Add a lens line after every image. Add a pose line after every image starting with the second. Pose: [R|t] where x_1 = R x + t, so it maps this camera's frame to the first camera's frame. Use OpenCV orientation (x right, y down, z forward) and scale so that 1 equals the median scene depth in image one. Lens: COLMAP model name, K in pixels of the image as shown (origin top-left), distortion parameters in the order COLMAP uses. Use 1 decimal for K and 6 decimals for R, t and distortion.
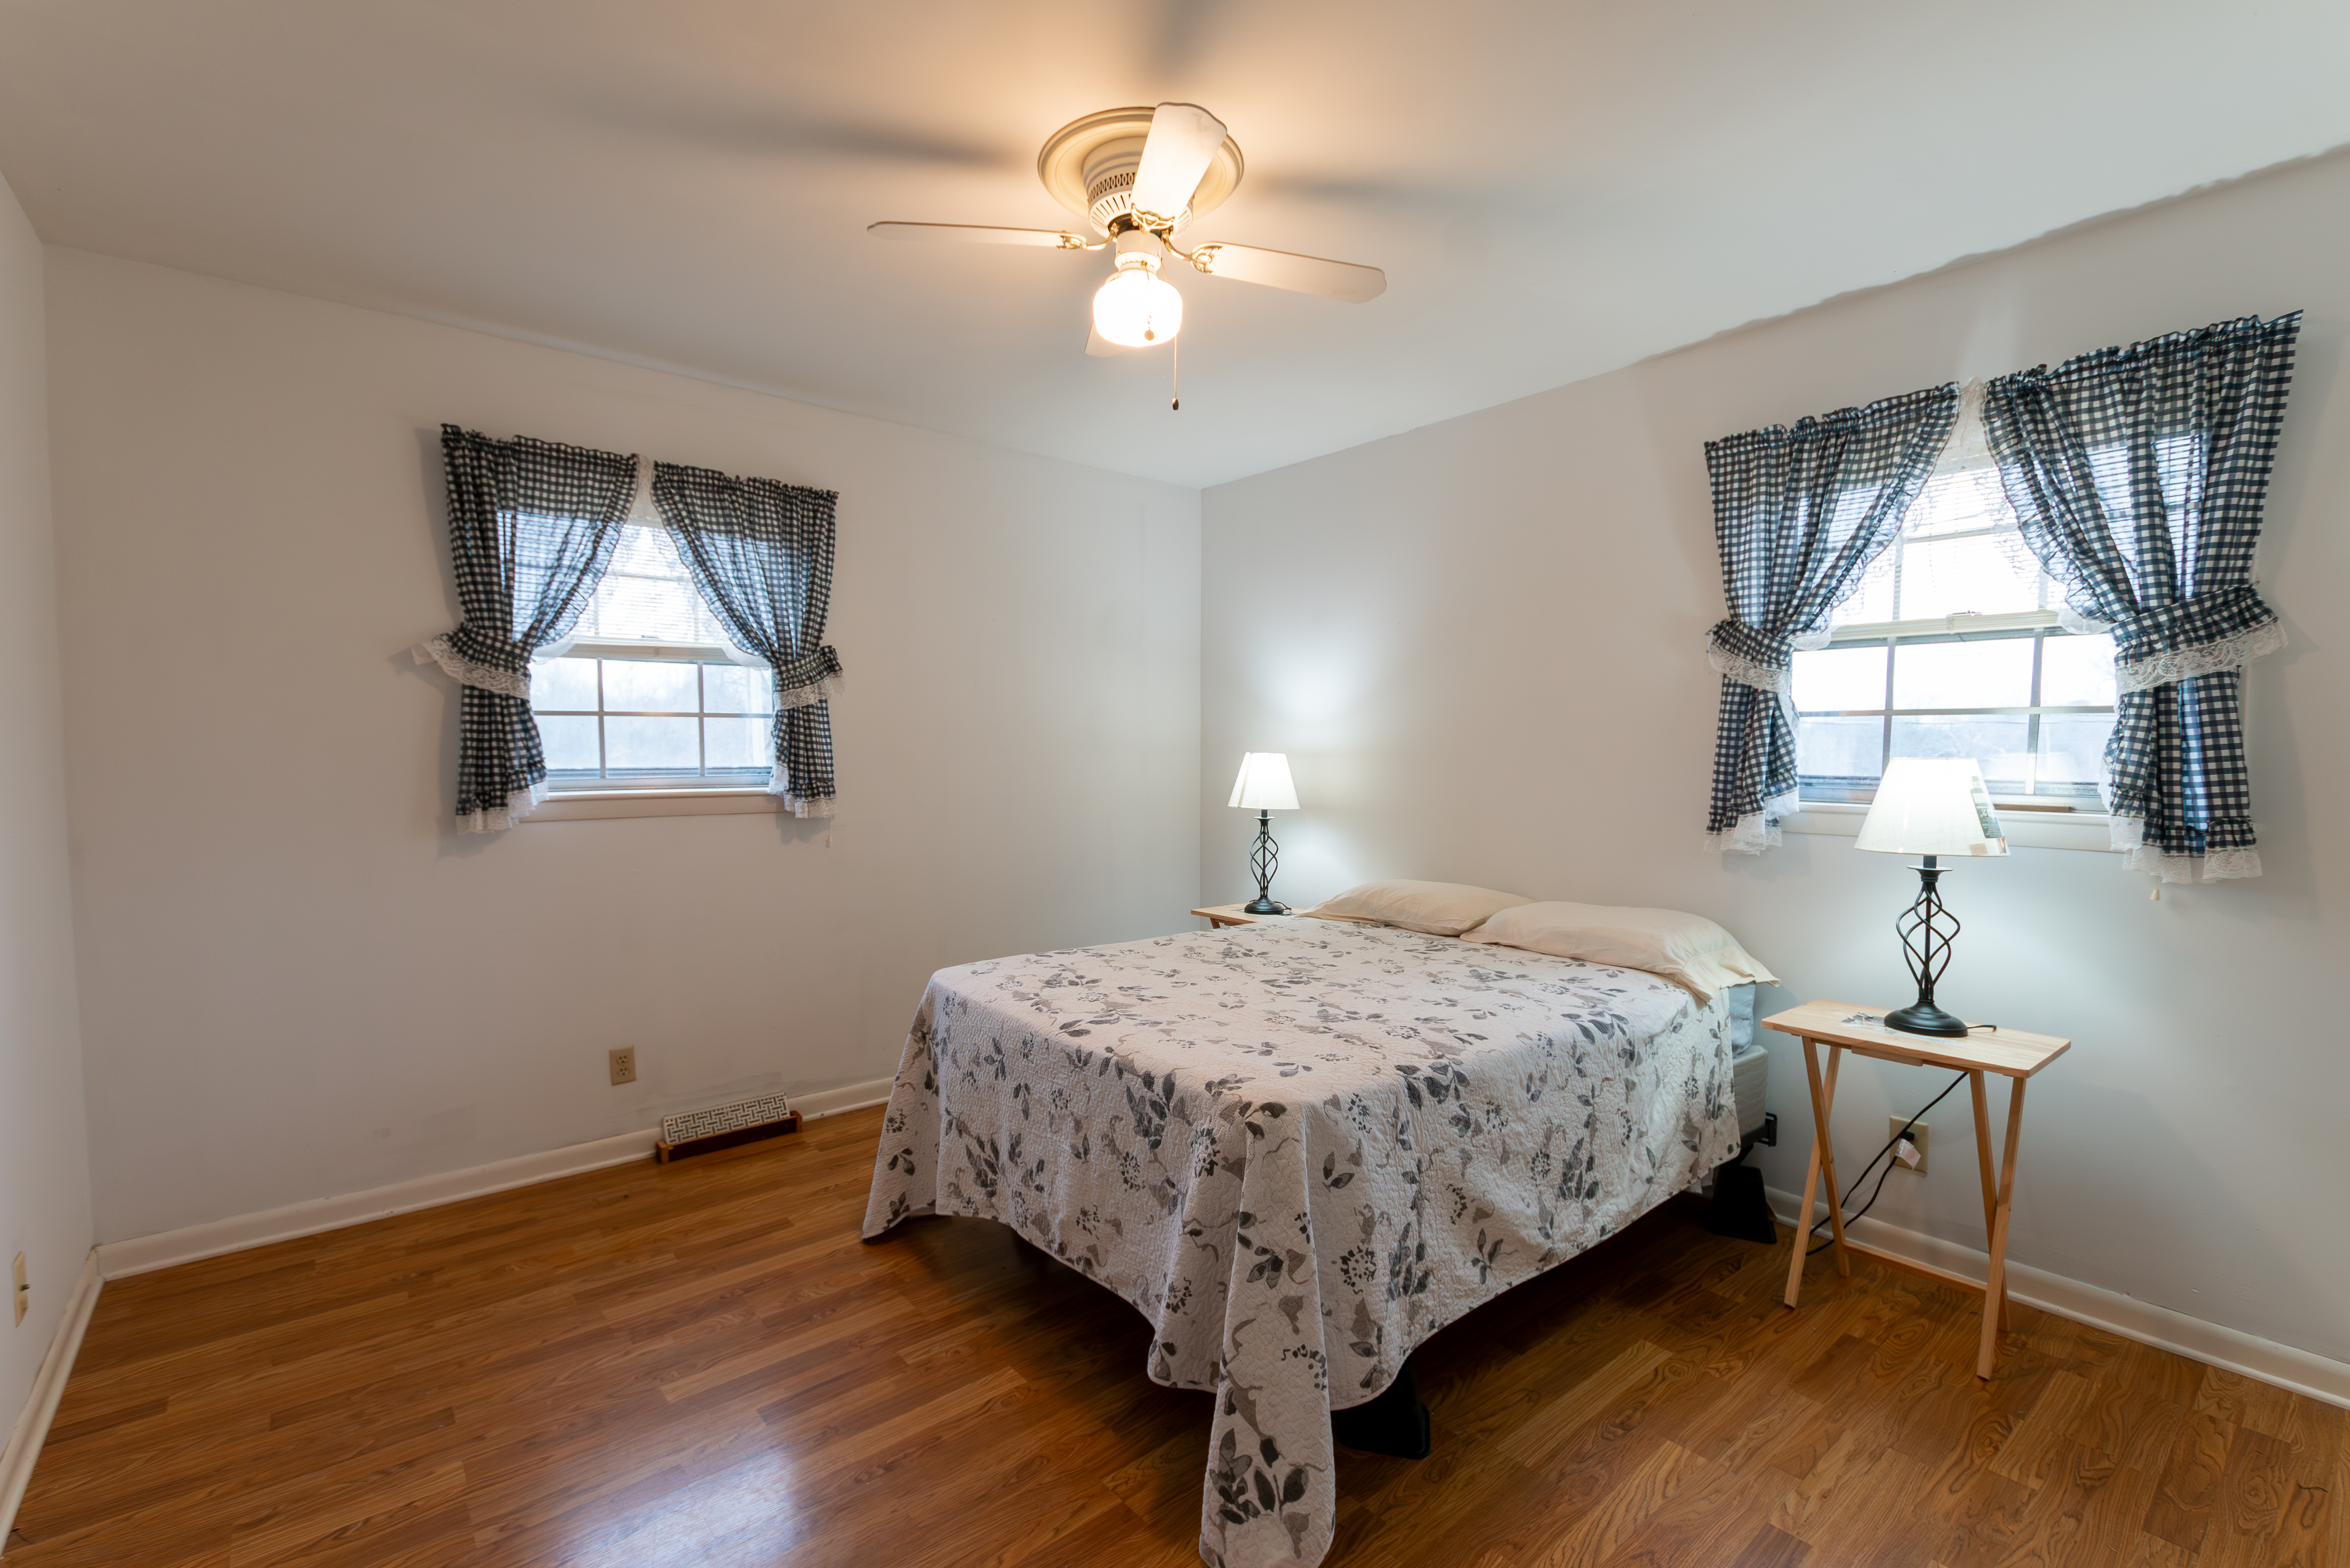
lens RADIAL K [[1066.3, 0, 1160.0], [0, 1066.3, 803.0], [0, 0, 1]] dist [0.016290, -0.006200]
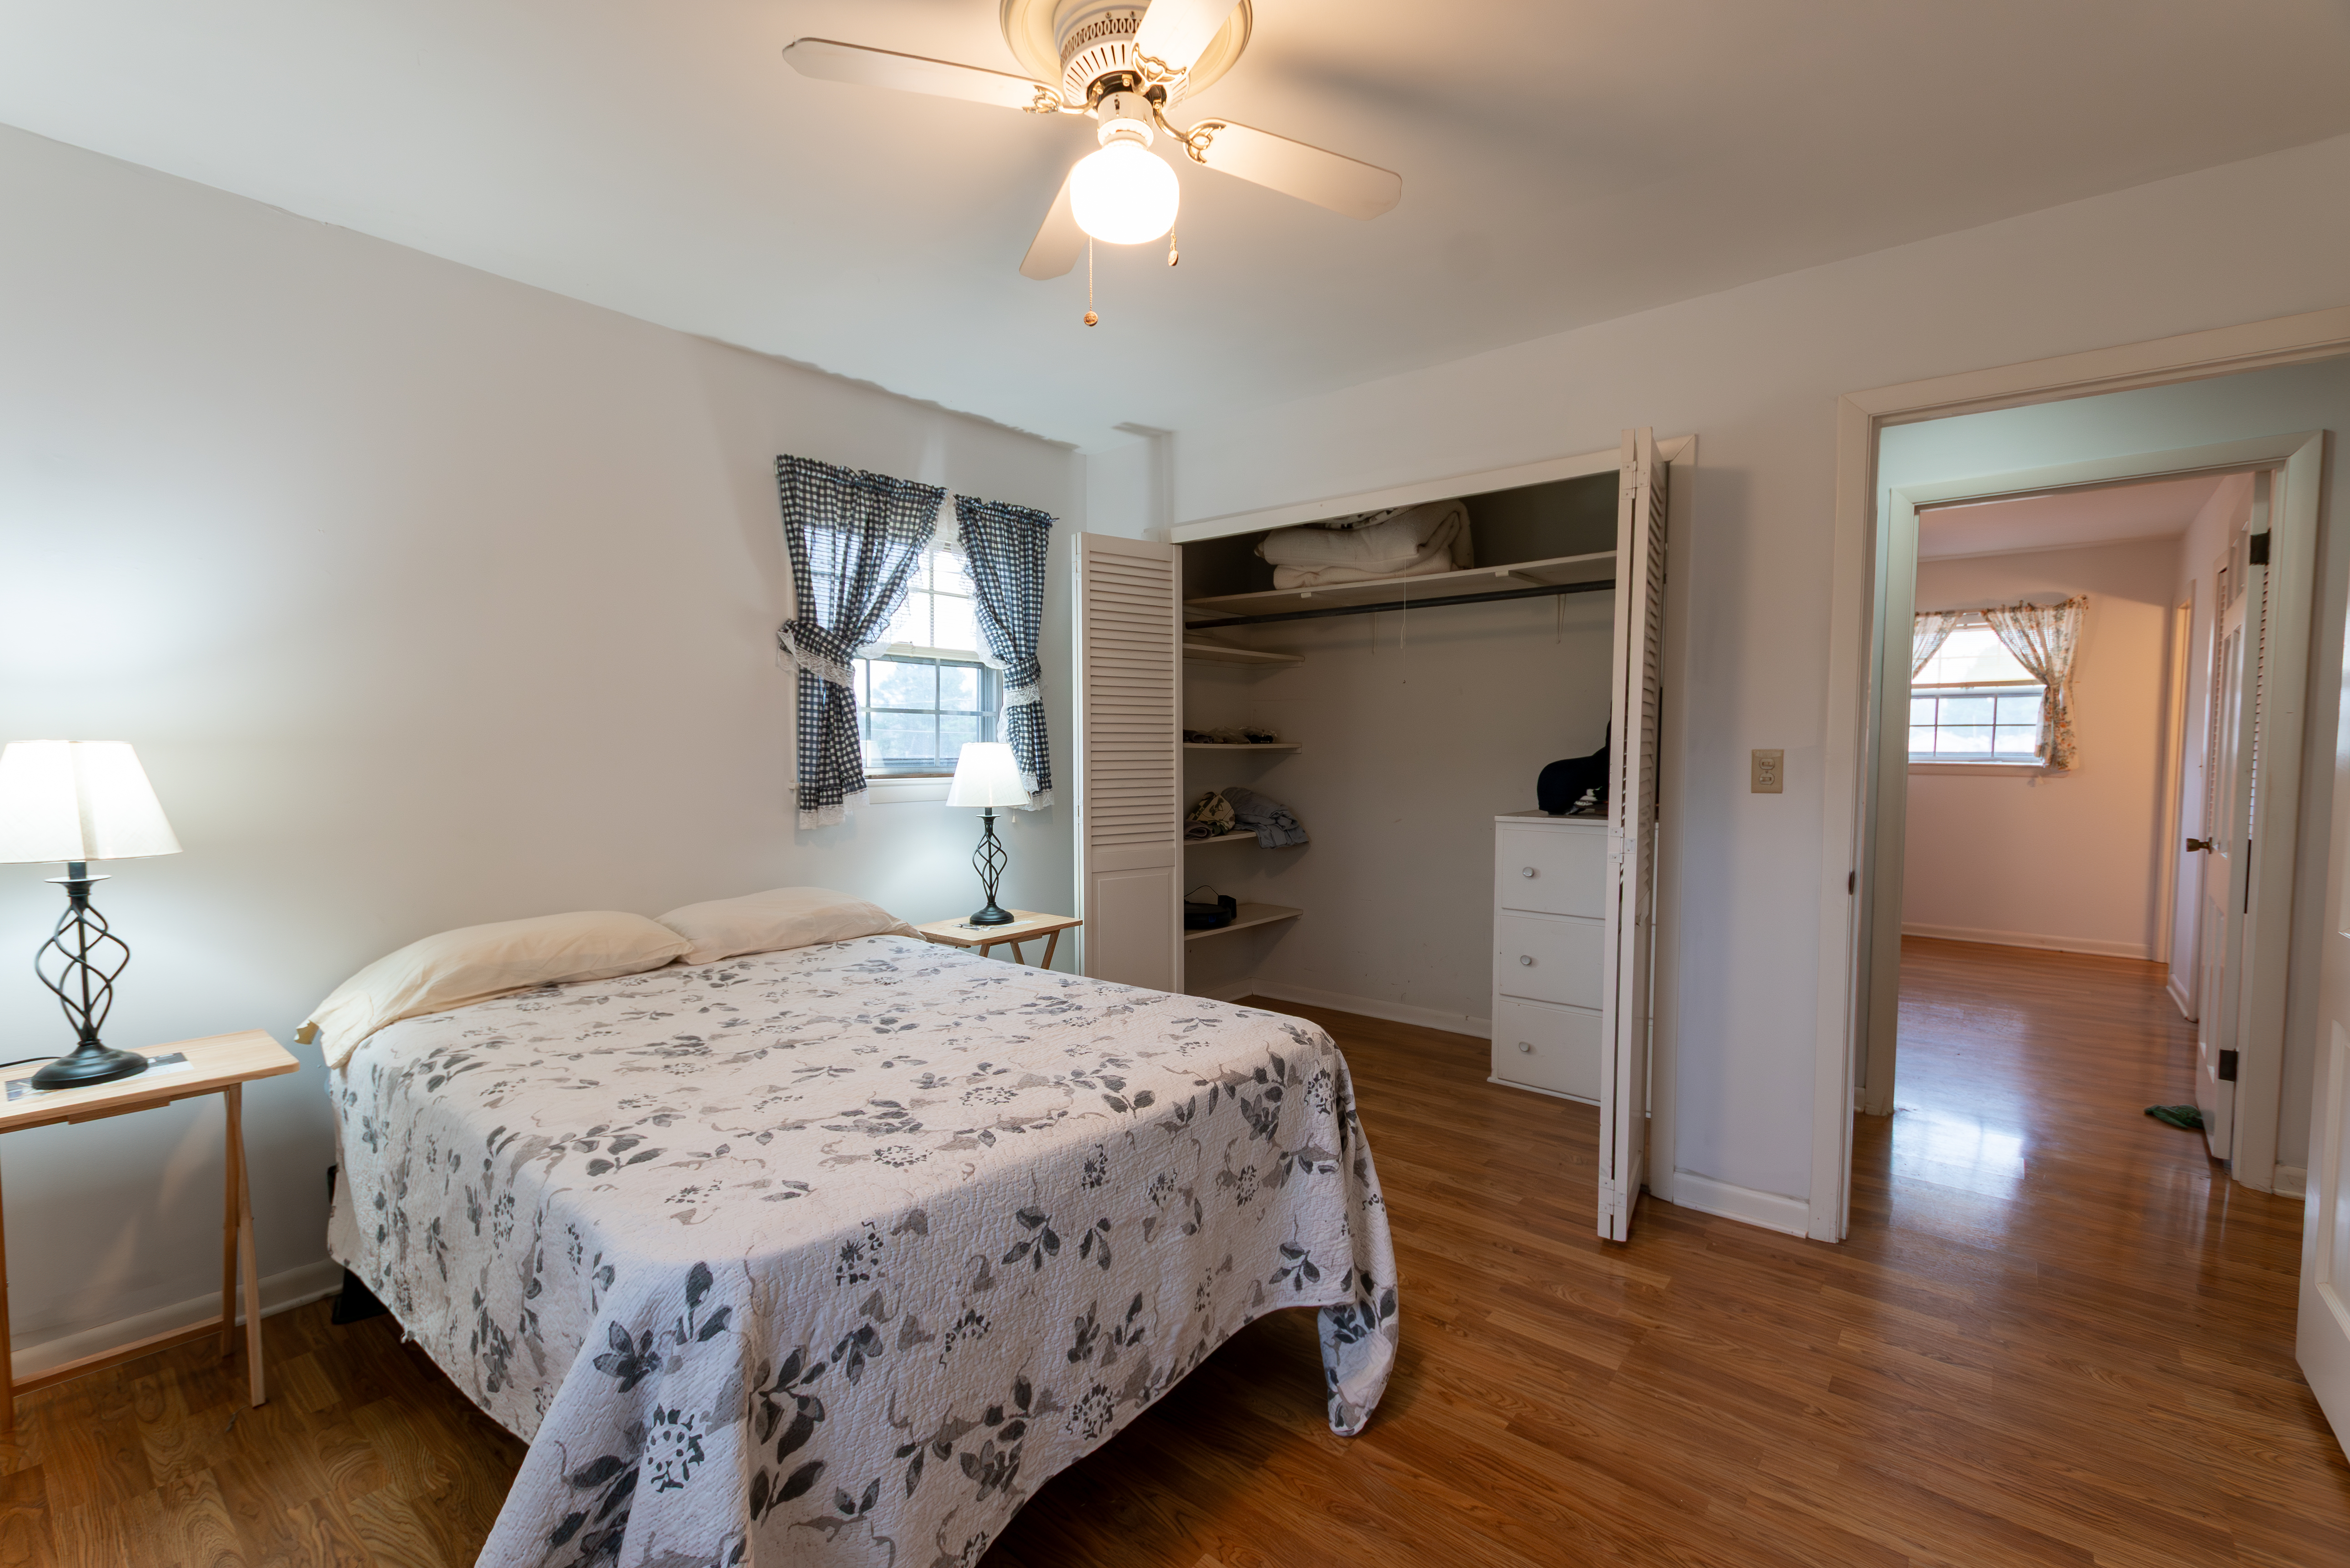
lens RADIAL K [[1066.3, 0, 1160.0], [0, 1066.3, 803.0], [0, 0, 1]] dist [0.016290, -0.006200]
pose [[-0.233750, -0.051995, 0.970905, -0.765998], [0.041292, 0.997137, 0.063341, -0.044324], [-0.971419, 0.054896, -0.230934, 1.079440]]
